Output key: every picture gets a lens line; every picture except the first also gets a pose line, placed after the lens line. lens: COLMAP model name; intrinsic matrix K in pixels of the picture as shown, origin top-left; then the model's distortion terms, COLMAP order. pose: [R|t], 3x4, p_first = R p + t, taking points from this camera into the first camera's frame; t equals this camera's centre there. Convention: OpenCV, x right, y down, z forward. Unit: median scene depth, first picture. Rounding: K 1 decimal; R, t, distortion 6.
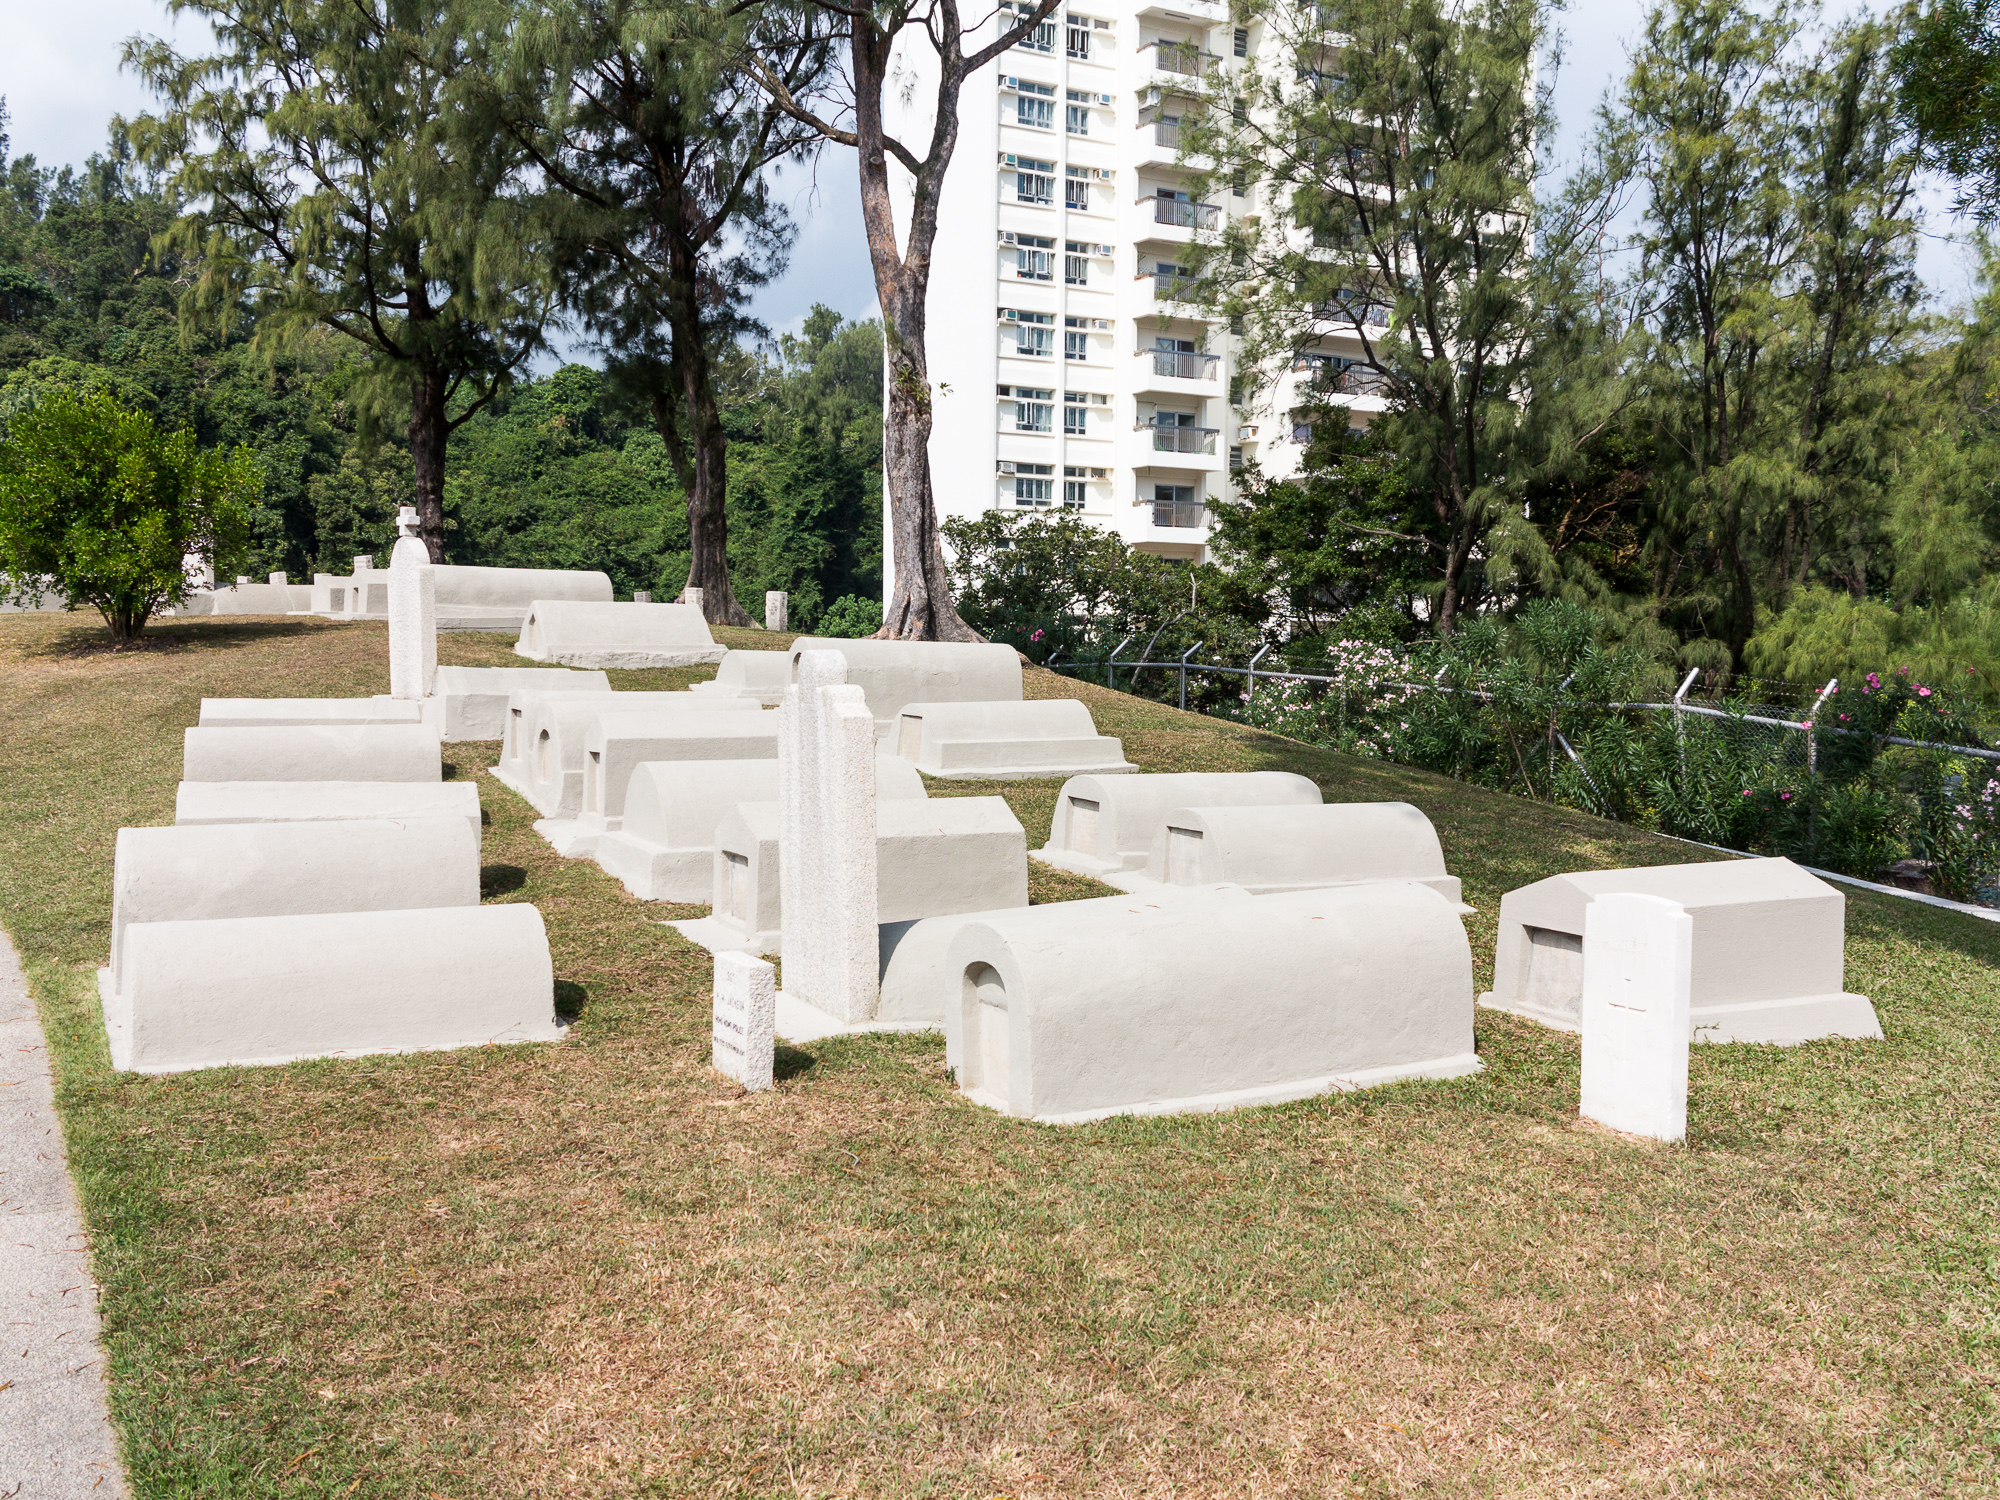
lens RADIAL K [[1912.8, 0, 1001.5], [0, 1912.8, 746.6], [0, 0, 1]] dist [-0.005067, 0.000000]
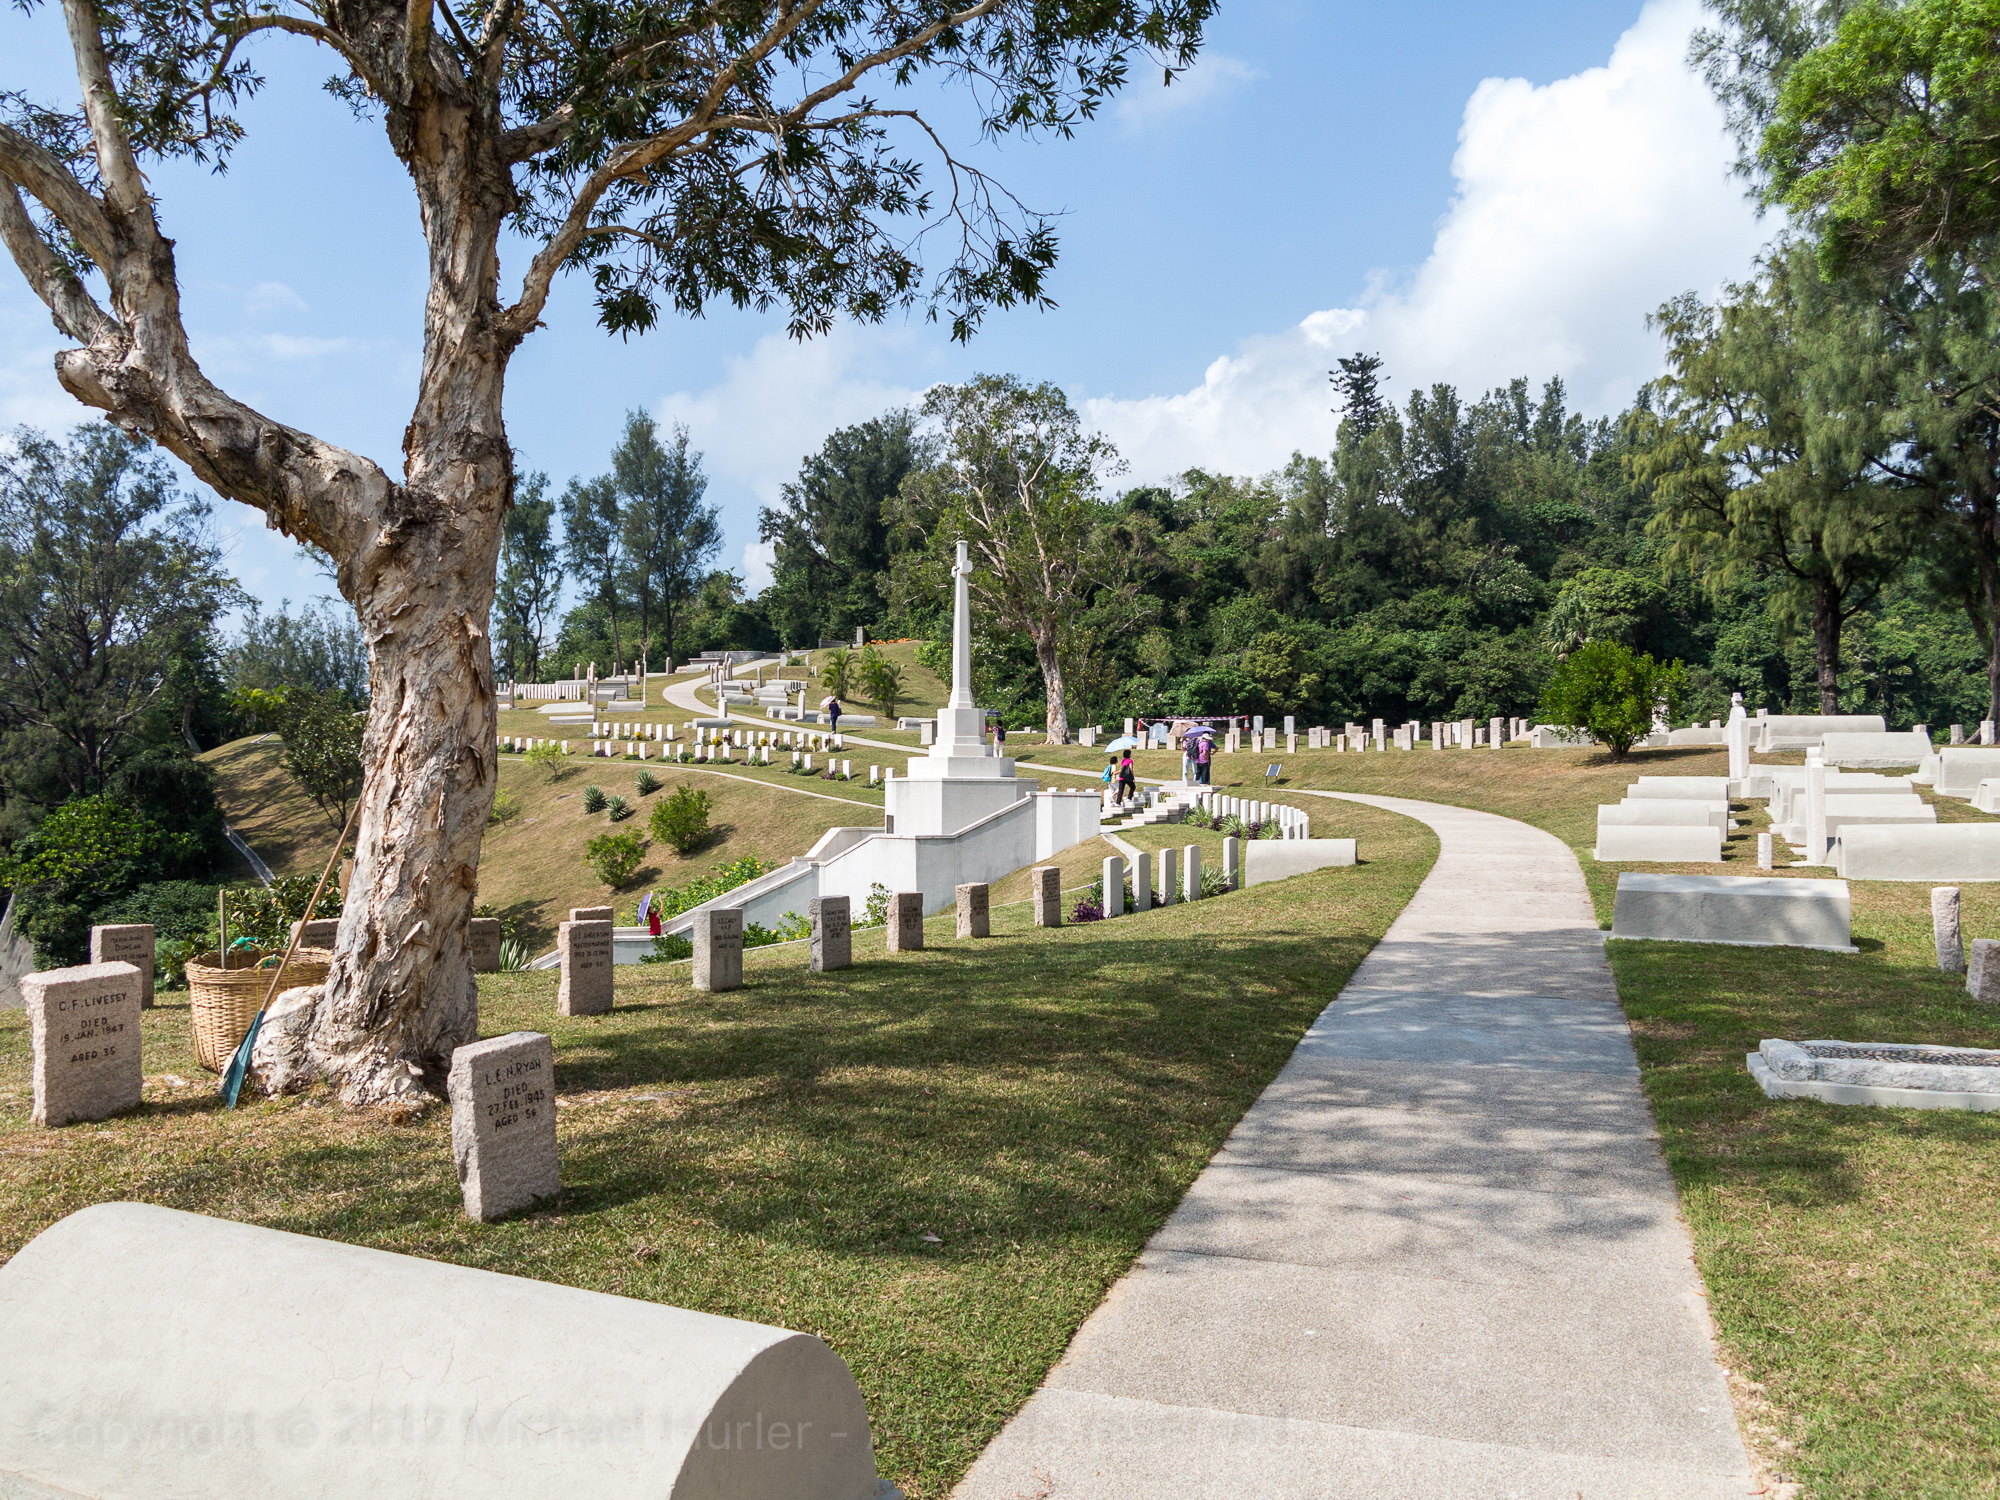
lens RADIAL K [[1654.6, 0, 1007.2], [0, 1654.6, 752.4], [0, 0, 1]] dist [0.000812, -0.001066]
pose [[0.696072, -0.020779, -0.717671, 0.068401], [-0.028432, 0.997999, -0.056471, 0.010874], [0.717408, 0.059713, 0.694089, -0.134170]]
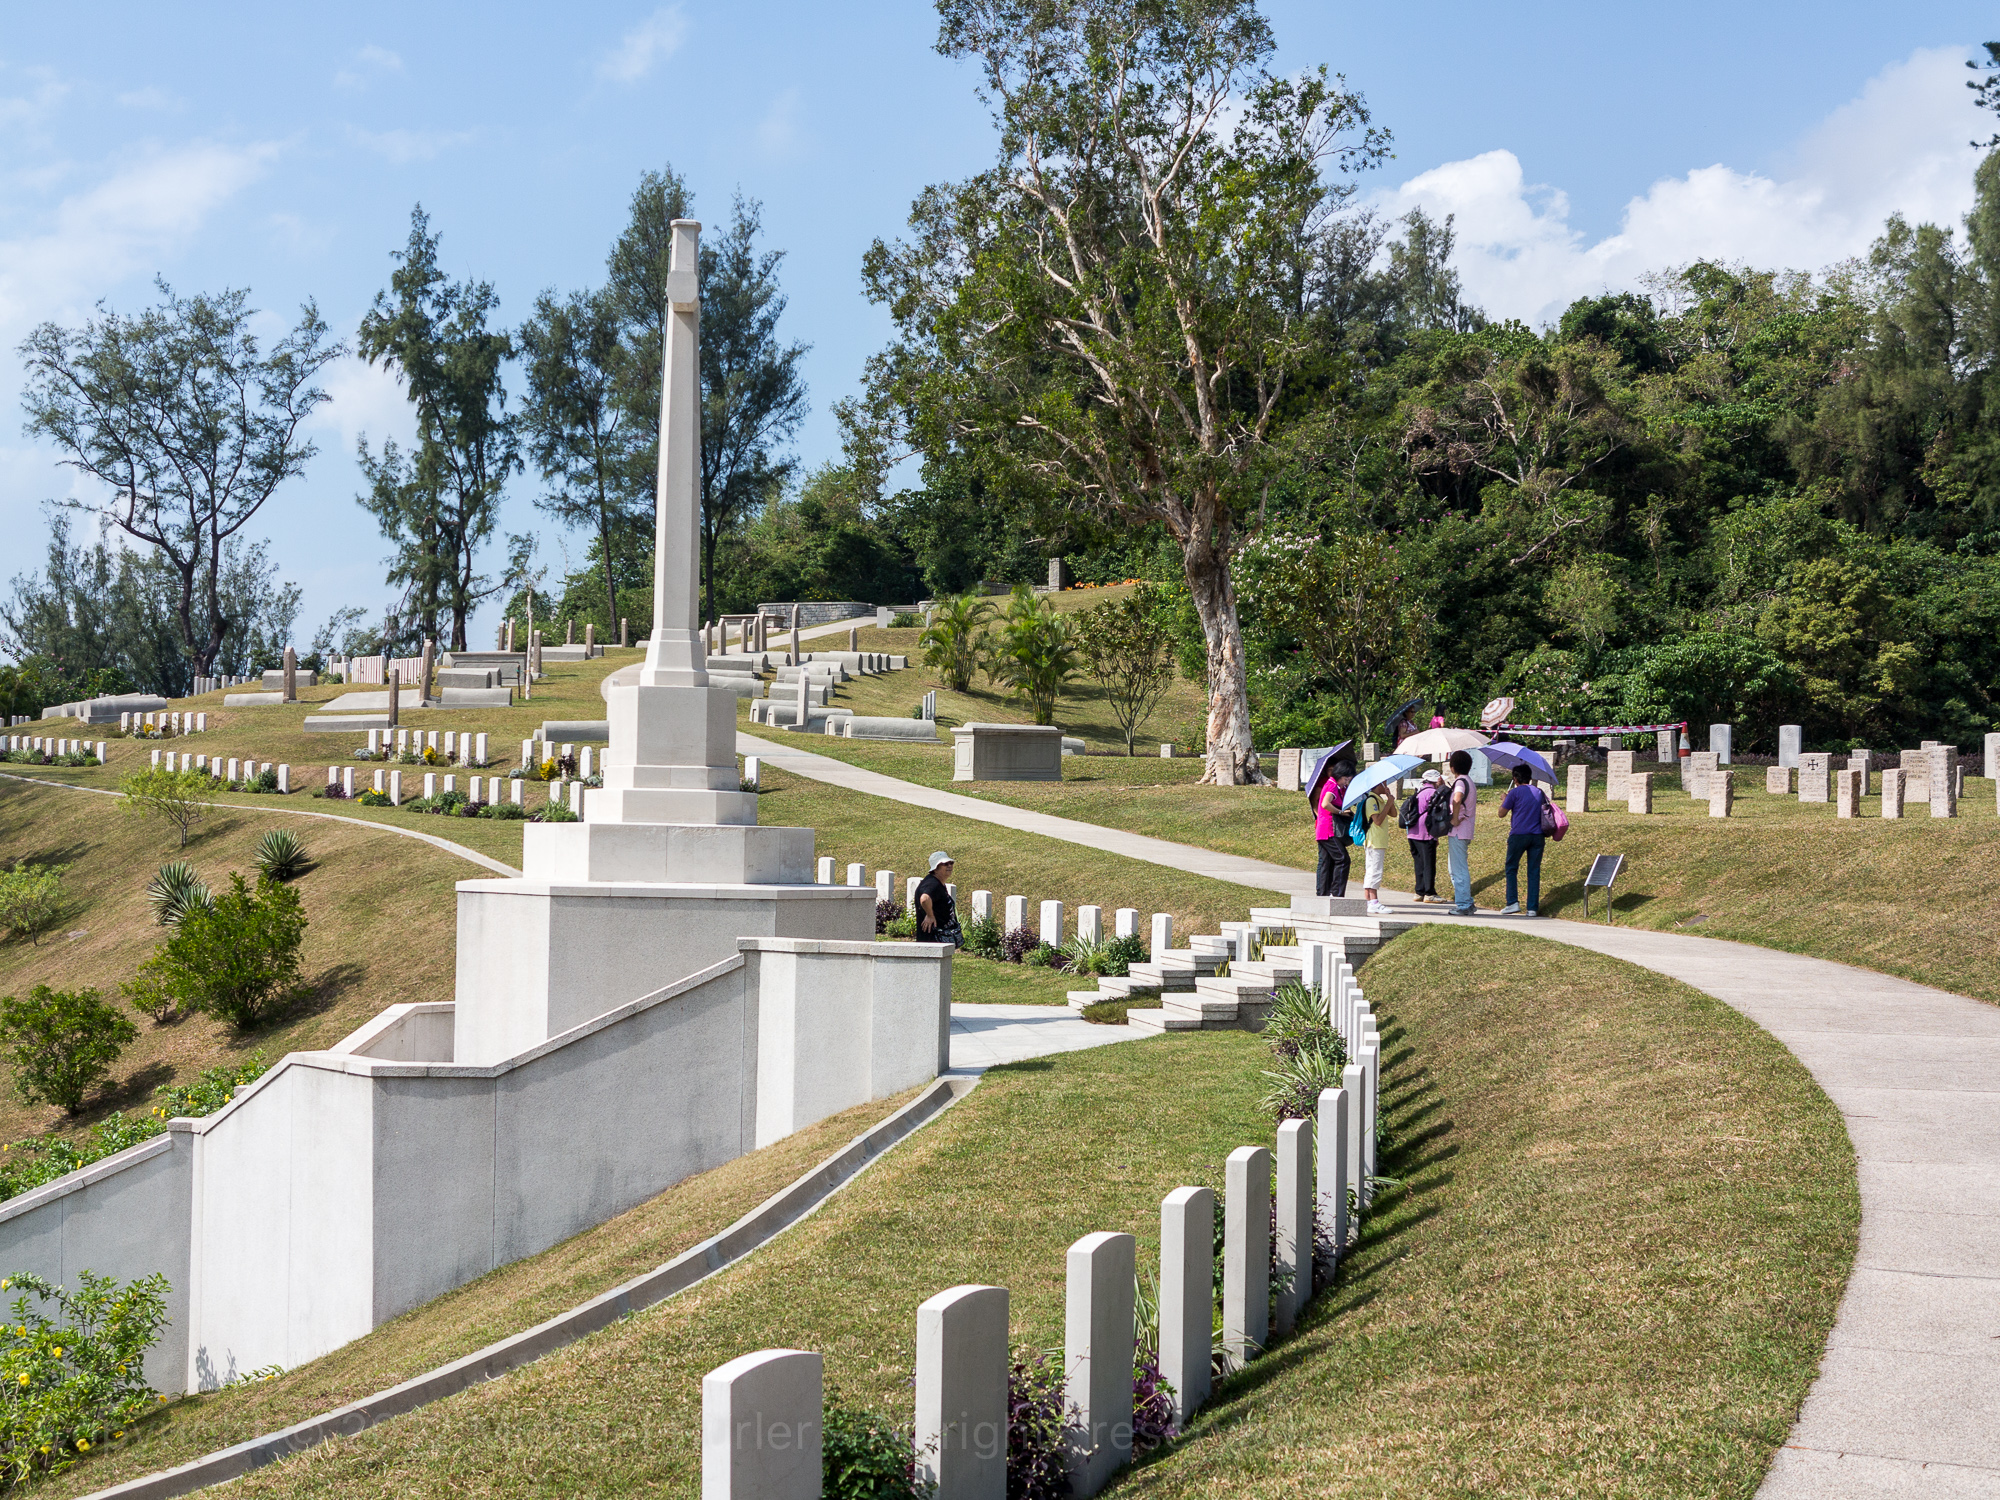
lens RADIAL K [[2639.4, 0, 994.8], [0, 2639.4, 746.3], [0, 0, 1]] dist [-0.036389, 0.000000]
pose [[0.556693, -0.025593, -0.830324, 0.031223], [-0.050292, 0.996654, -0.064438, 0.004916], [0.829194, 0.077631, 0.553543, -0.065750]]
